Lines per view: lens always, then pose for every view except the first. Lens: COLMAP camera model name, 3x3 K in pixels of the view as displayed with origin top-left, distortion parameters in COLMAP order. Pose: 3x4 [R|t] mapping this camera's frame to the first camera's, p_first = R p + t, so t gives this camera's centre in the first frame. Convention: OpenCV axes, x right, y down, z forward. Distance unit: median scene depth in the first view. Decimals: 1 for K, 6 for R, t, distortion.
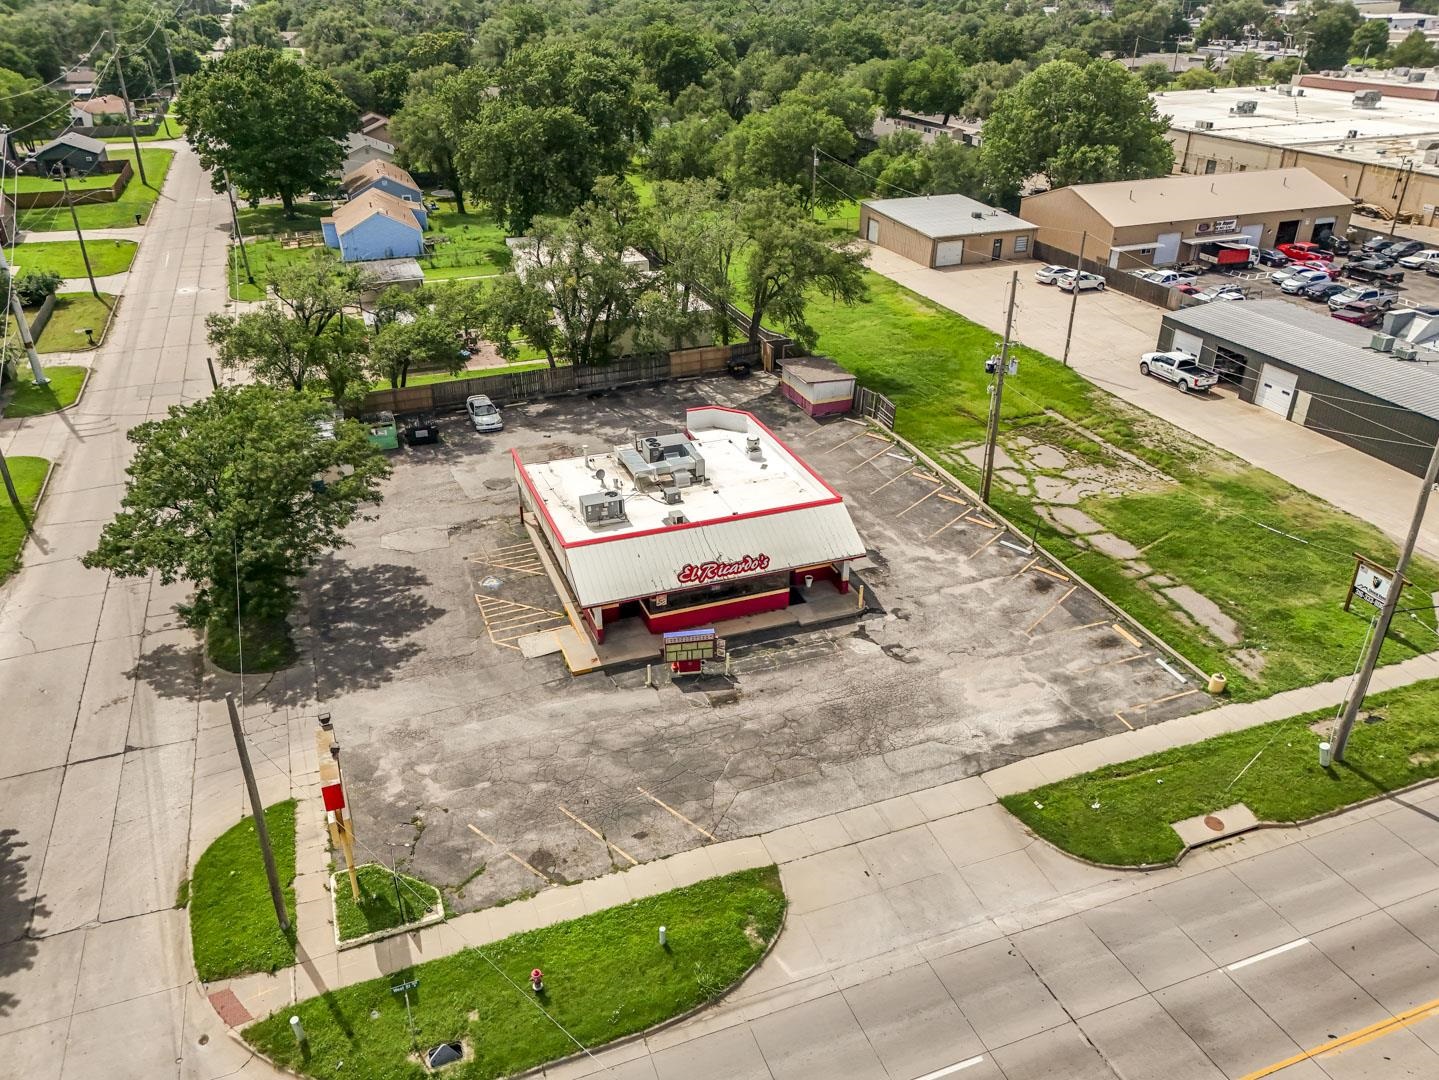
lens RADIAL K [[1071.5, 0, 717.6], [0, 1071.5, 538.7], [0, 0, 1]] dist [0.021687, -0.002137]
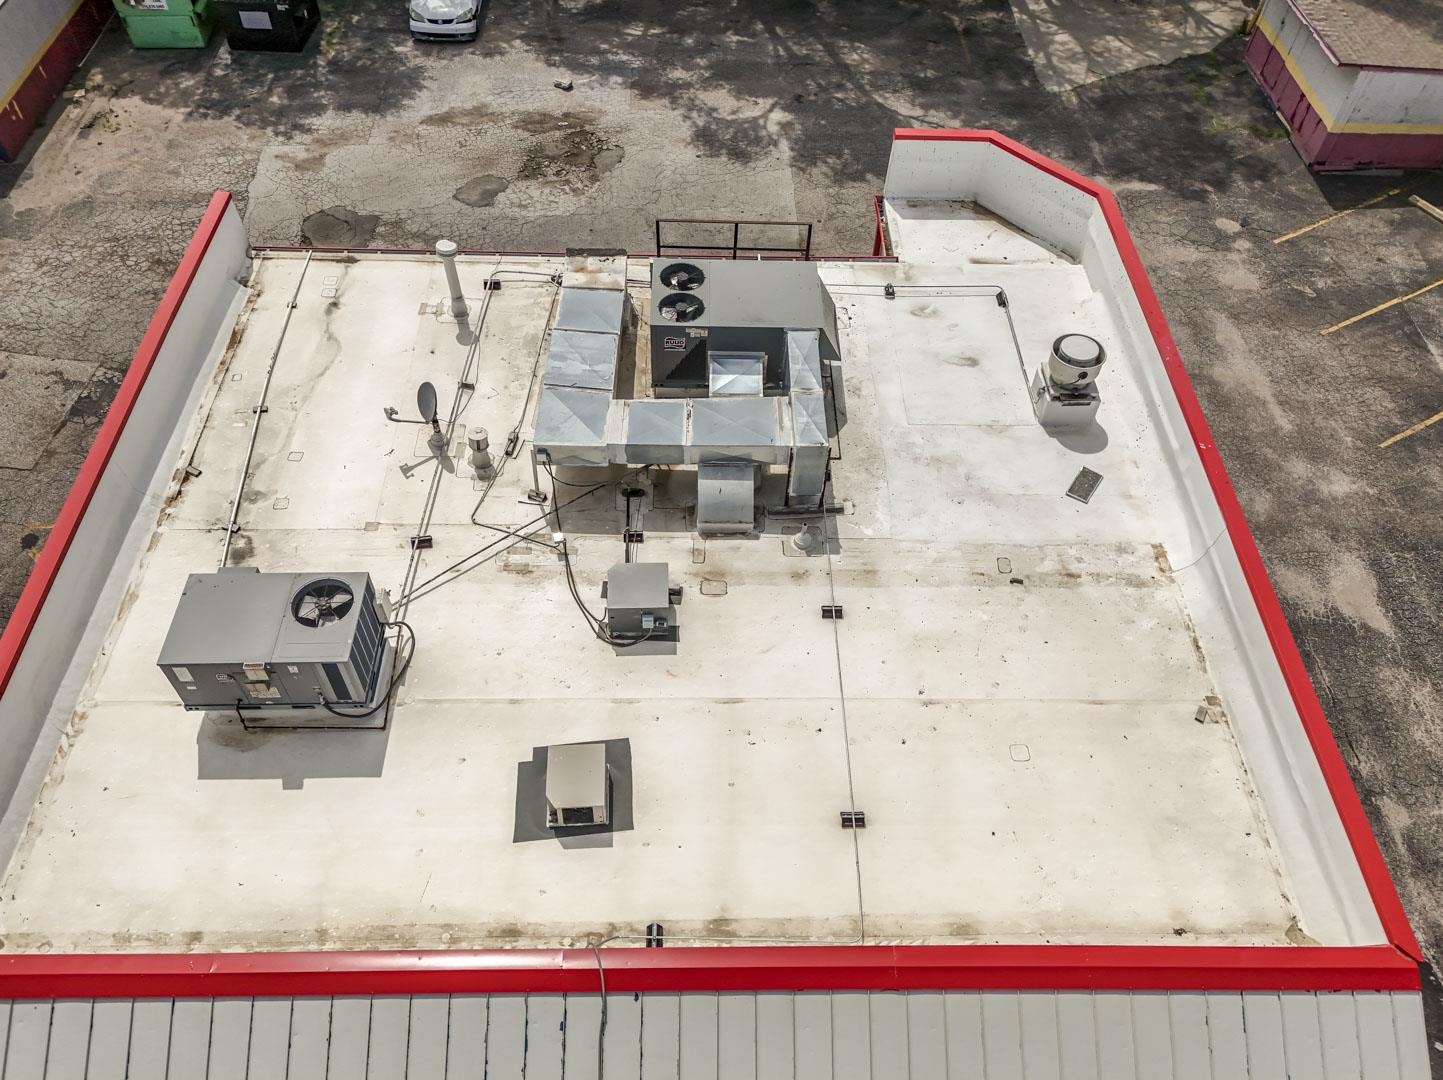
lens RADIAL K [[1074.5, 0, 723.1], [0, 1074.5, 537.6], [0, 0, 1]] dist [0.021687, -0.002137]
pose [[0.940076, 0.280264, -0.194188, 0.015290], [-0.180172, 0.891836, 0.414929, -0.142642], [0.289474, -0.355077, 0.888890, 0.725349]]
